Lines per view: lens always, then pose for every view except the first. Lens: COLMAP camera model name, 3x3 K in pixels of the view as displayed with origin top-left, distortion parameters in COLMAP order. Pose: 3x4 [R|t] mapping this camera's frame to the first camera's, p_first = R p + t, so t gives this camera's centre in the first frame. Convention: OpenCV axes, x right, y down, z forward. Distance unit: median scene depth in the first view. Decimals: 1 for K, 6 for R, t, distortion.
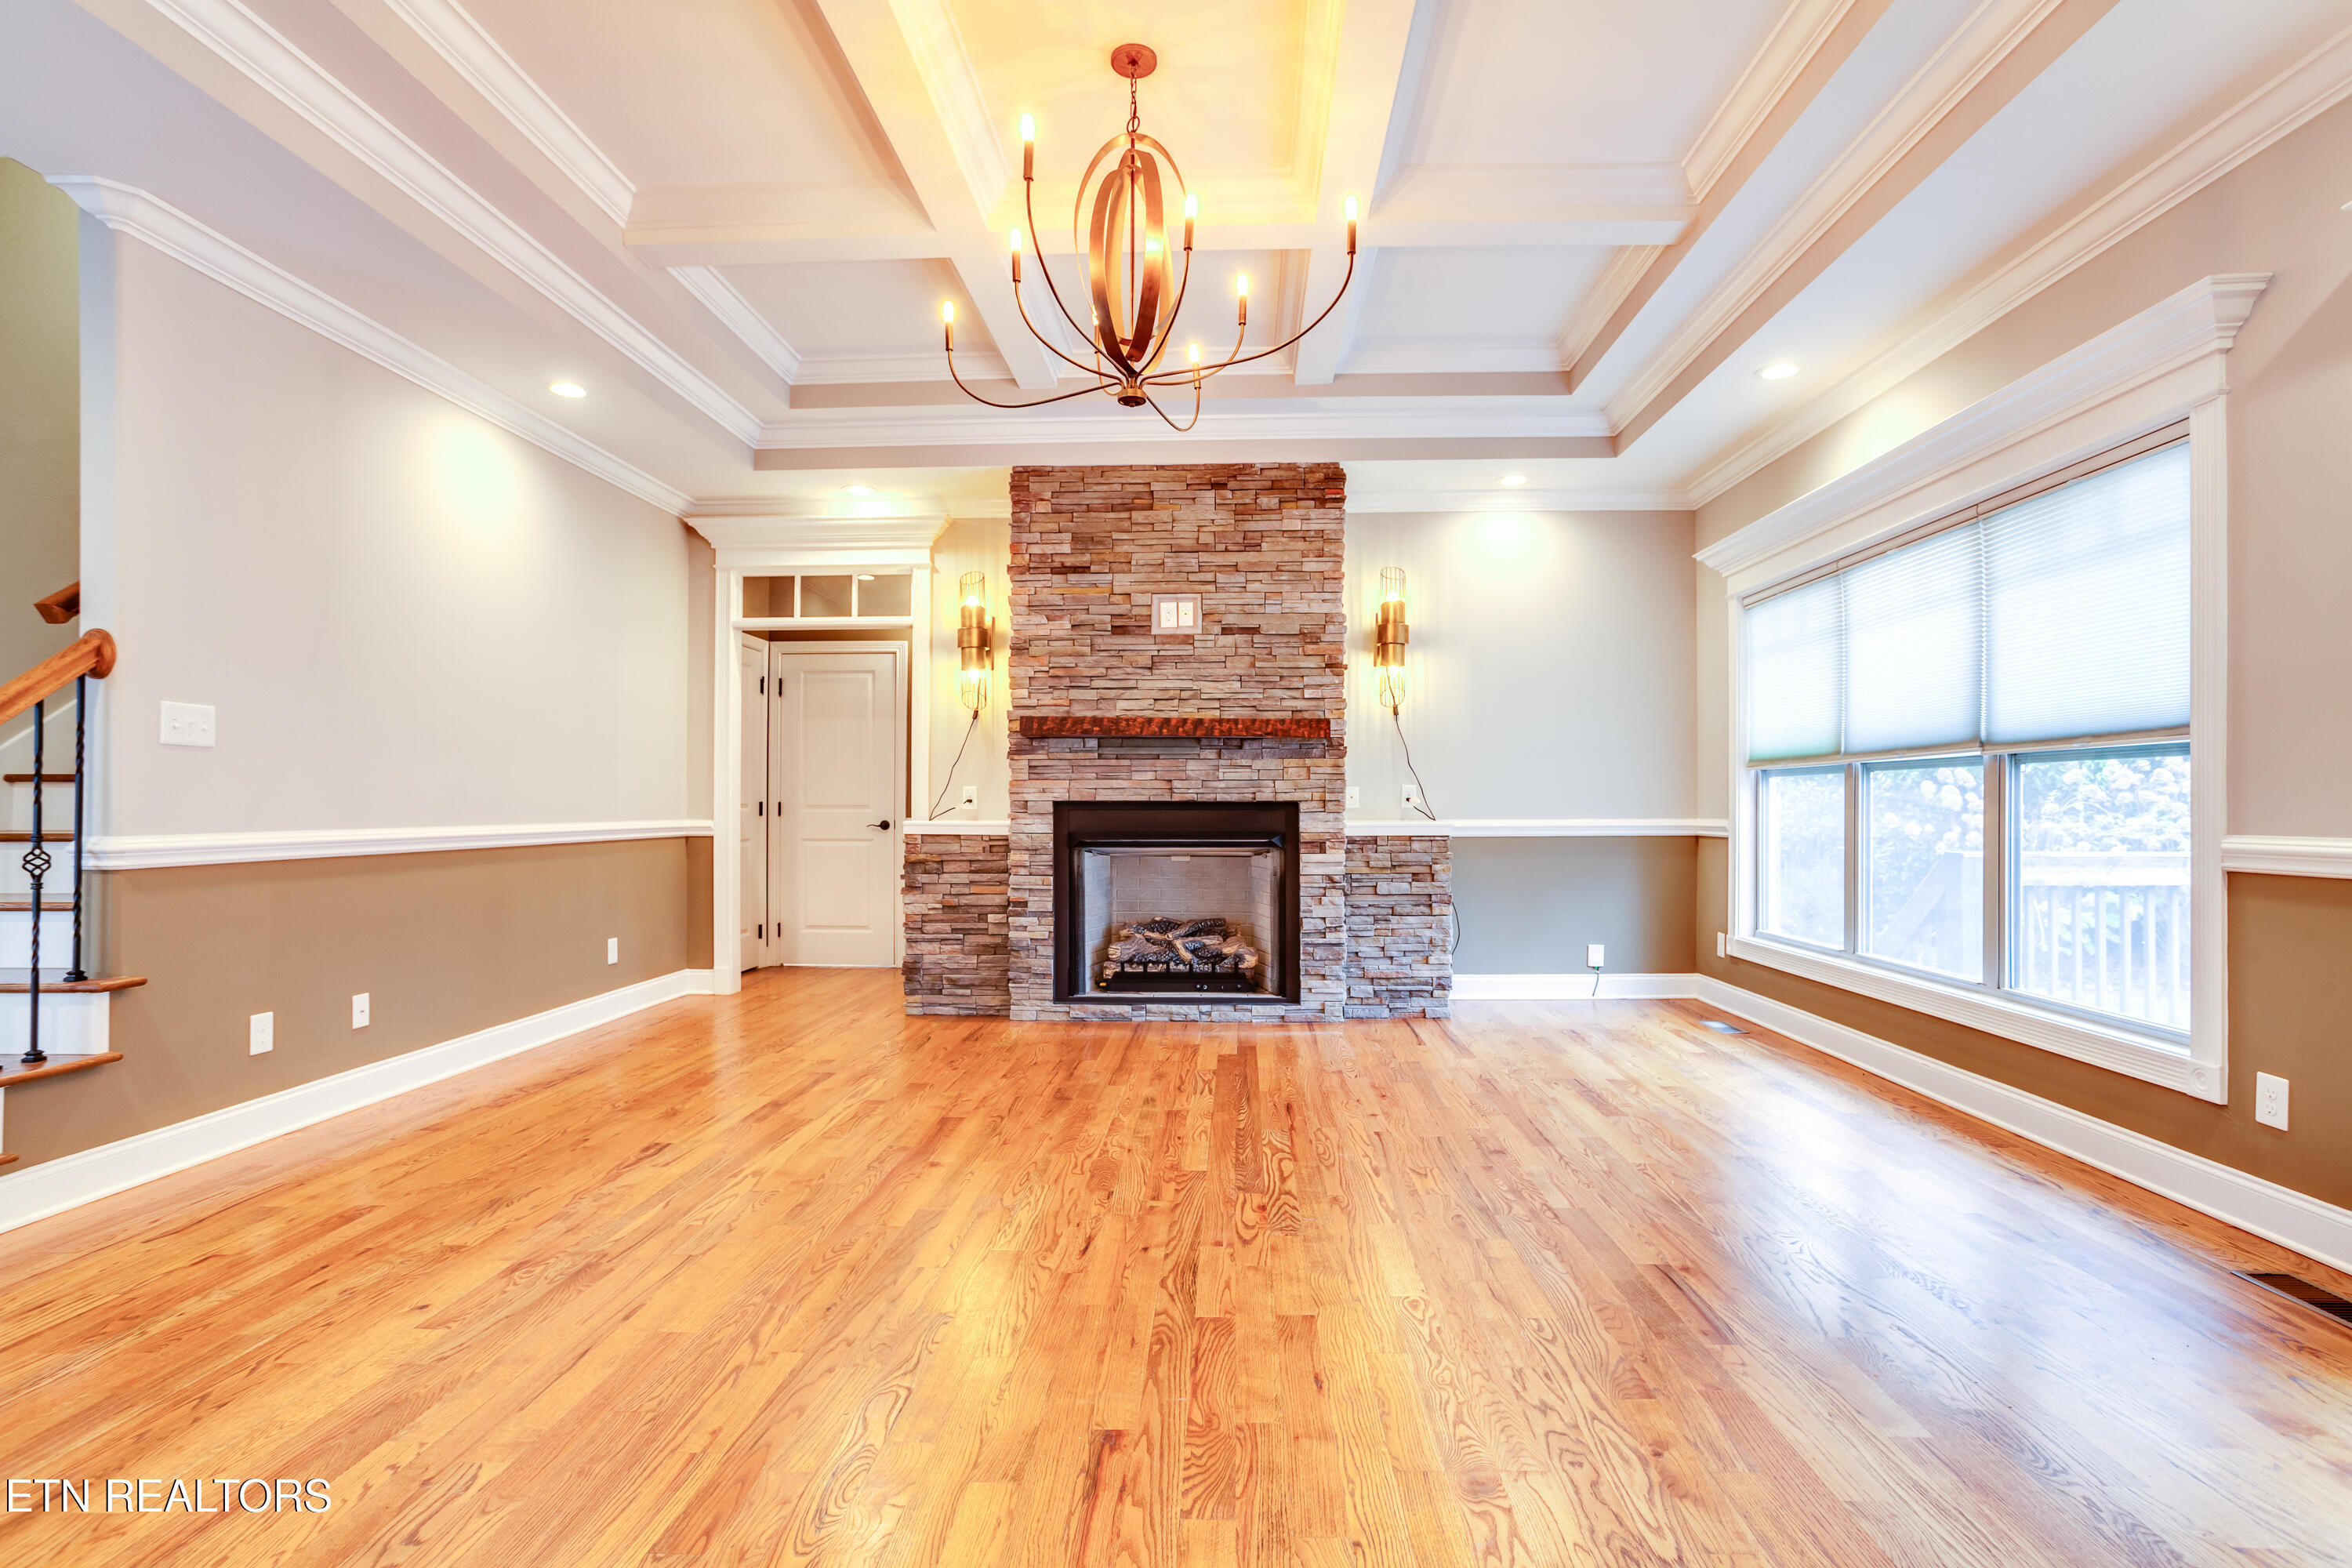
lens RADIAL K [[1146.0, 0, 1164.4], [0, 1146.0, 791.3], [0, 0, 1]] dist [-0.054700, 0.030889]
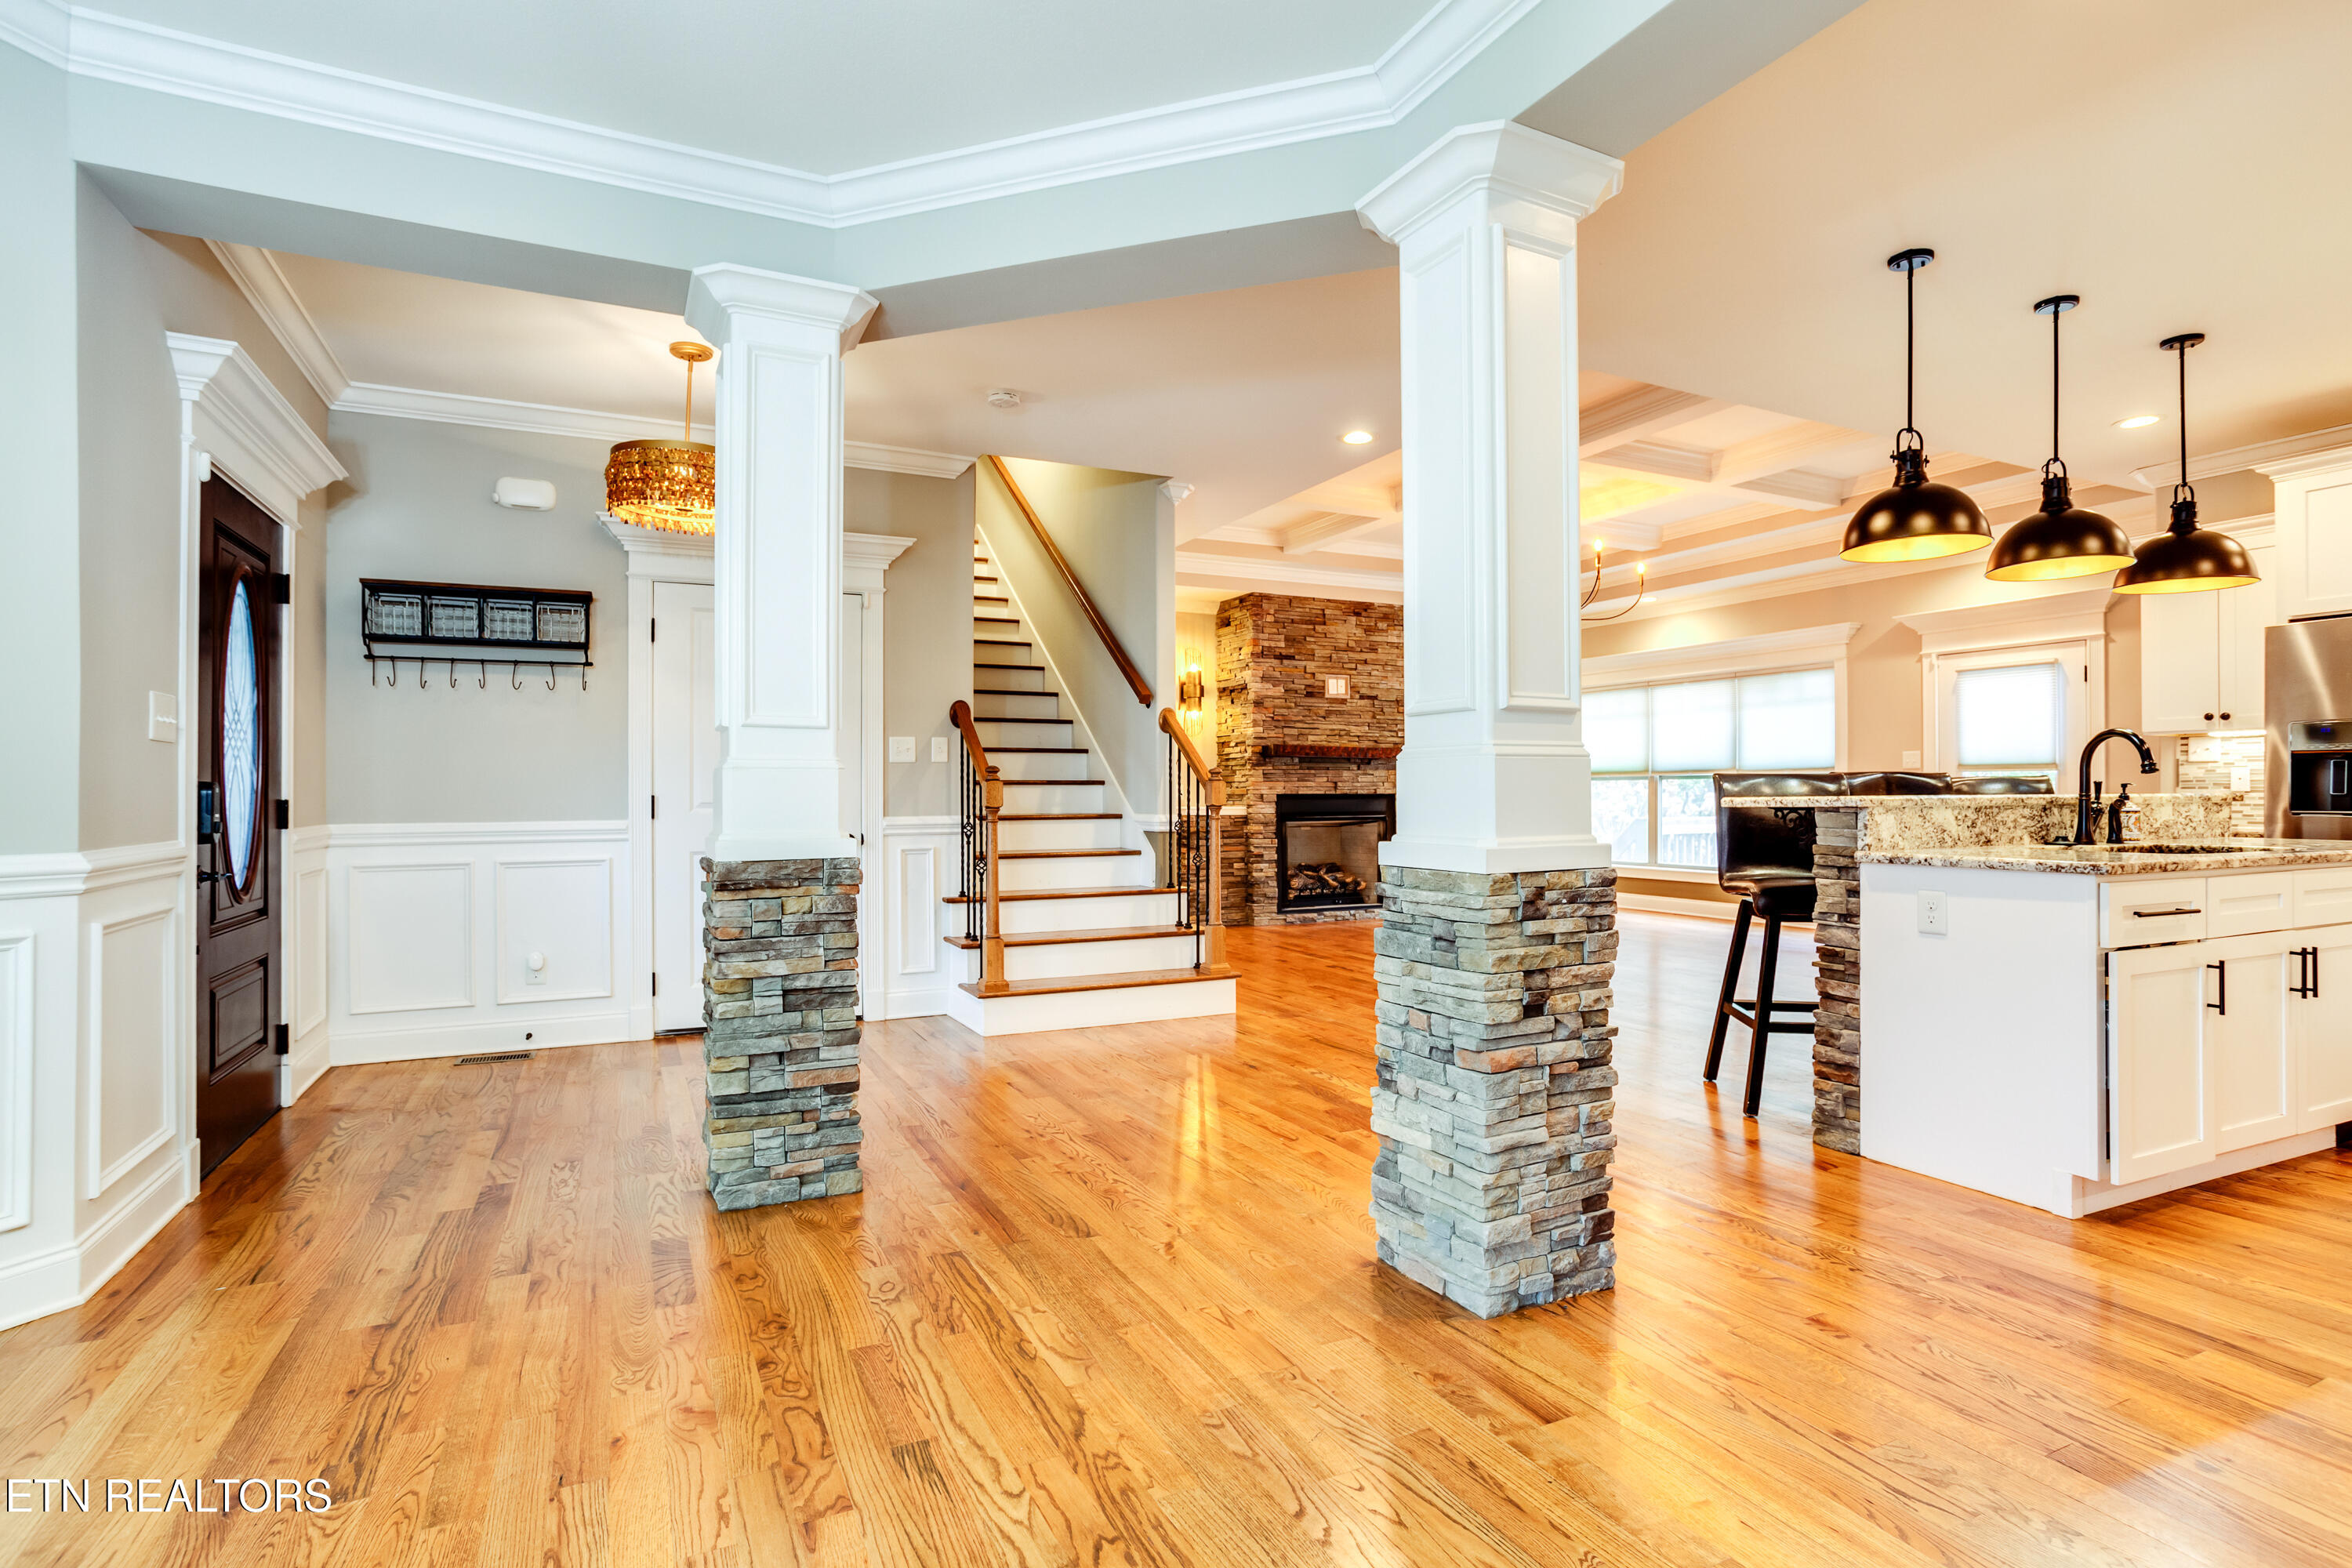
lens RADIAL K [[1167.5, 0, 1123.0], [0, 1167.5, 792.9], [0, 0, 1]] dist [-0.056464, 0.031467]
pose [[0.888140, -0.002808, 0.459564, -1.090274], [-0.001057, 0.999966, 0.008154, -0.007358], [-0.459572, -0.007728, 0.888107, -0.420668]]
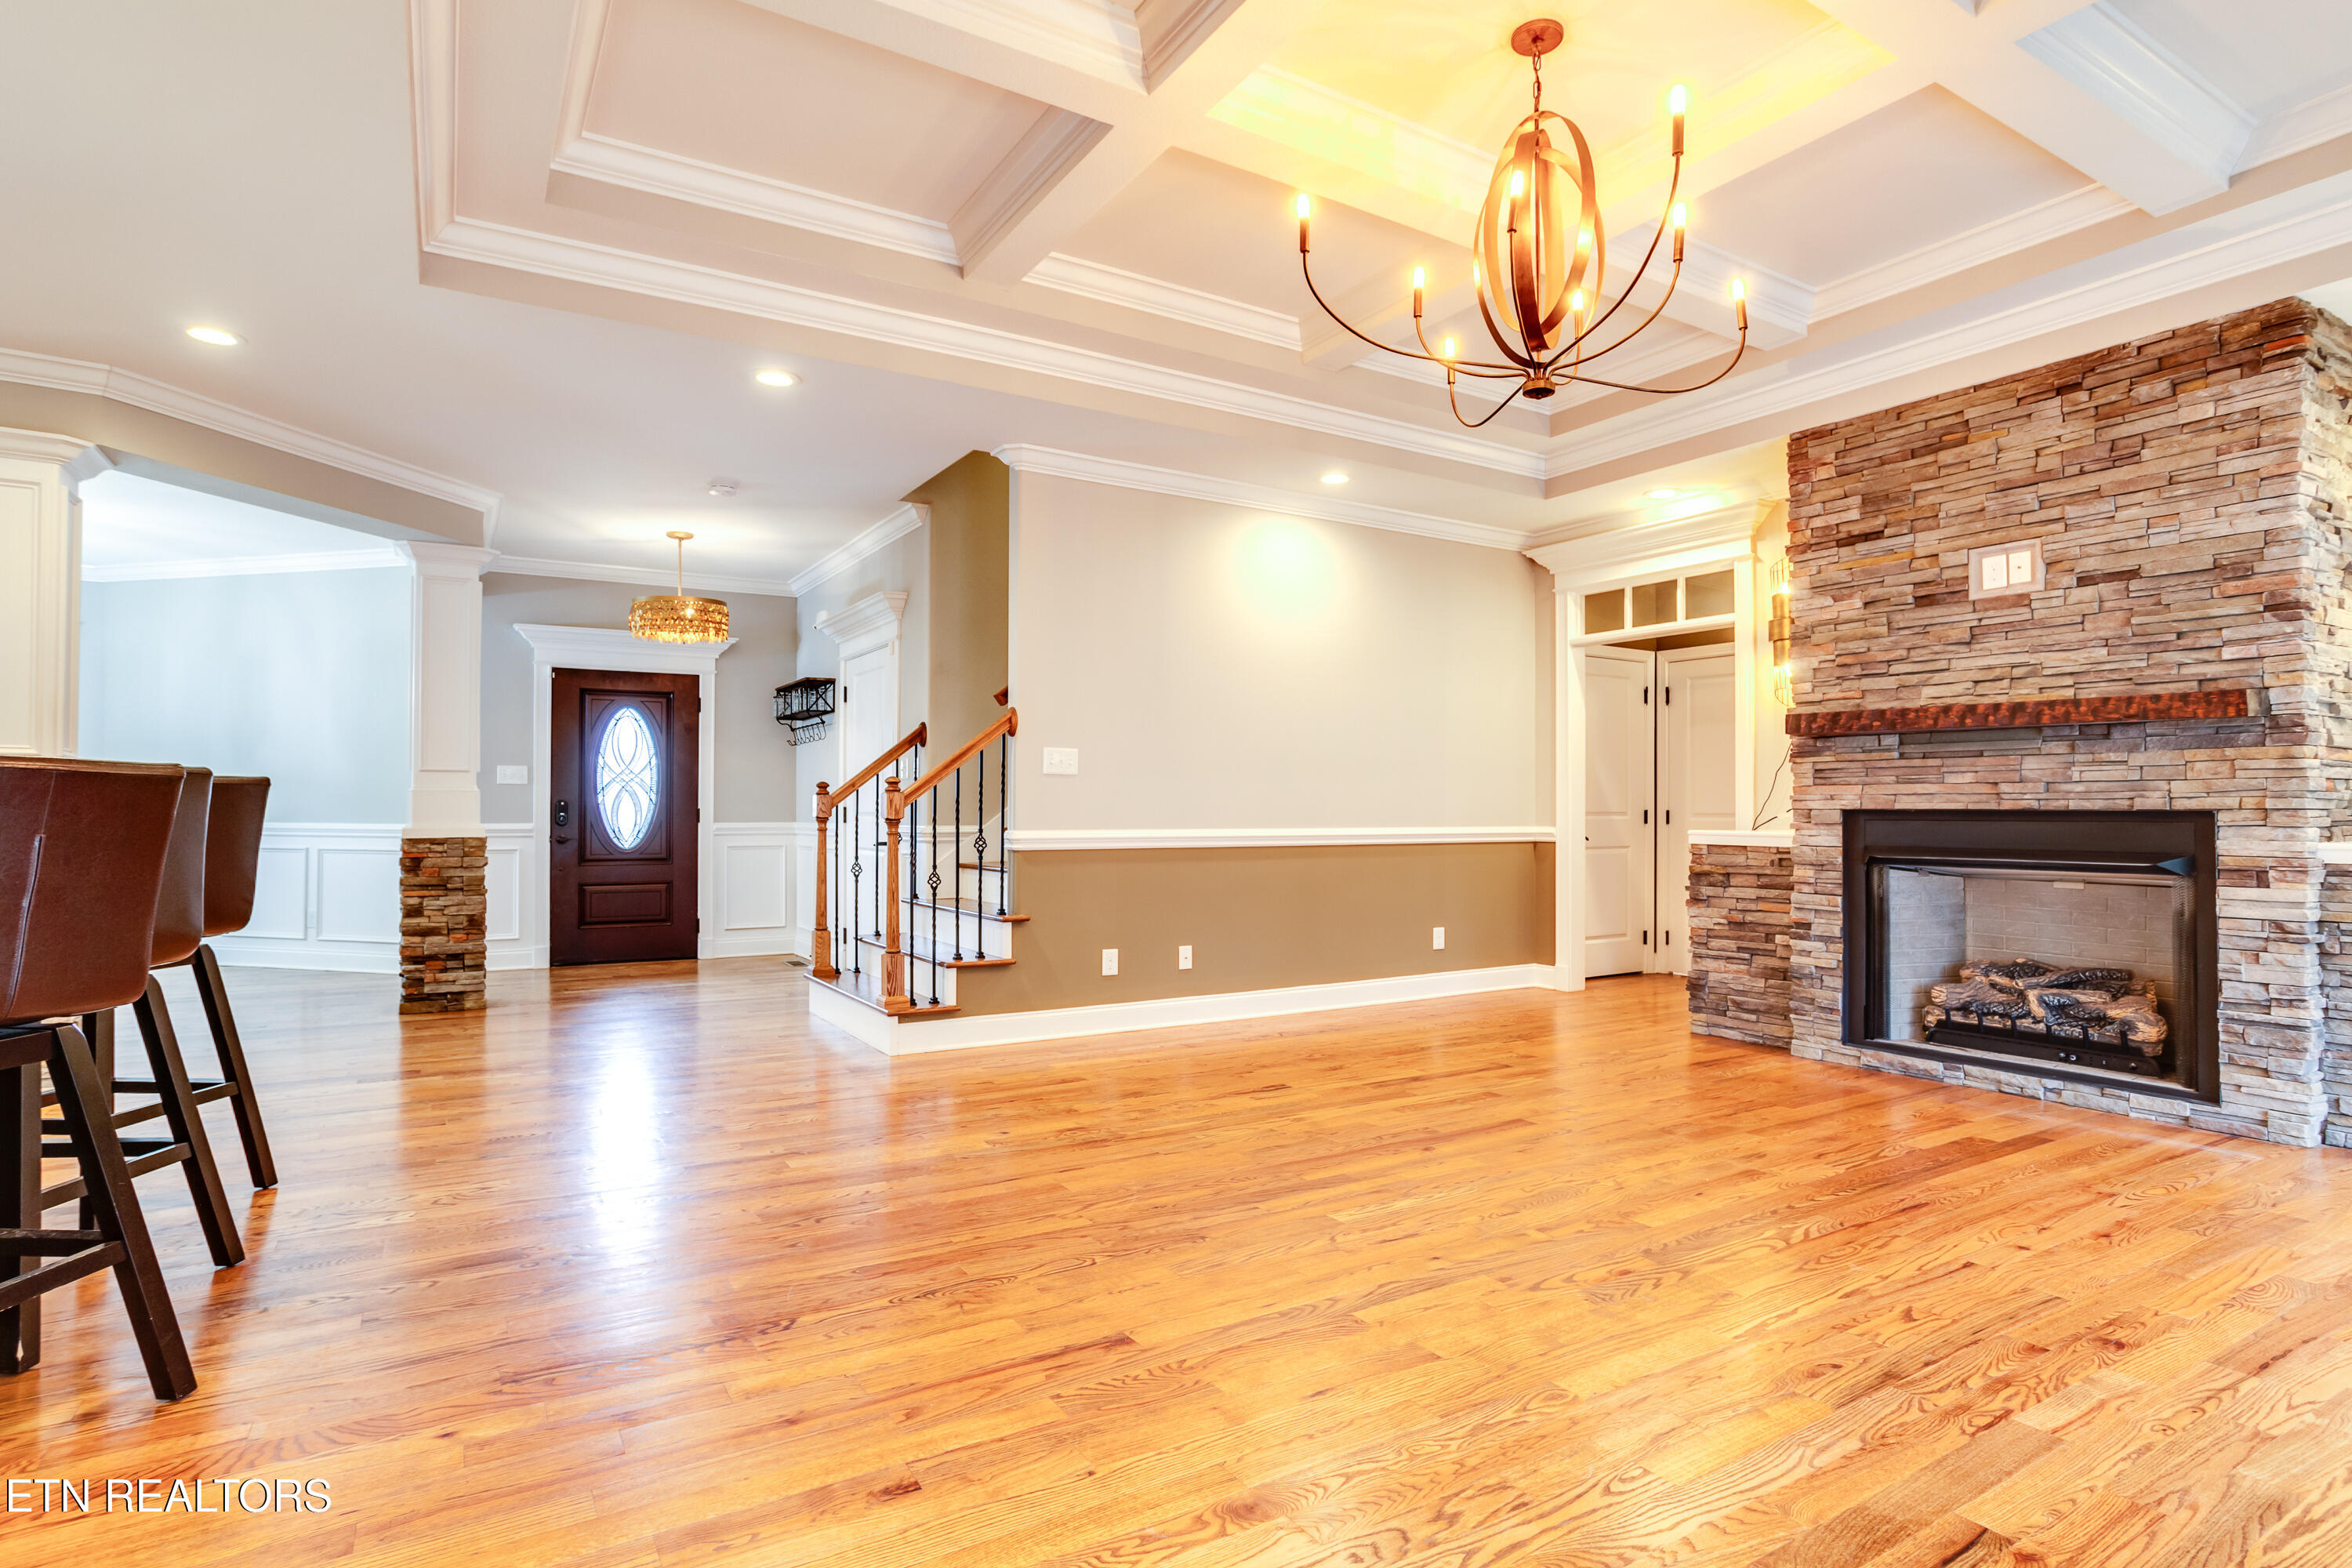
lens RADIAL K [[1108.6, 0, 1156.4], [0, 1108.6, 793.5], [0, 0, 1]] dist [-0.059025, 0.028351]
pose [[0.584048, -0.010442, -0.811652, 0.267838], [0.006213, 0.999945, -0.008394, 0.000094], [0.811695, -0.000140, 0.584081, 0.102187]]
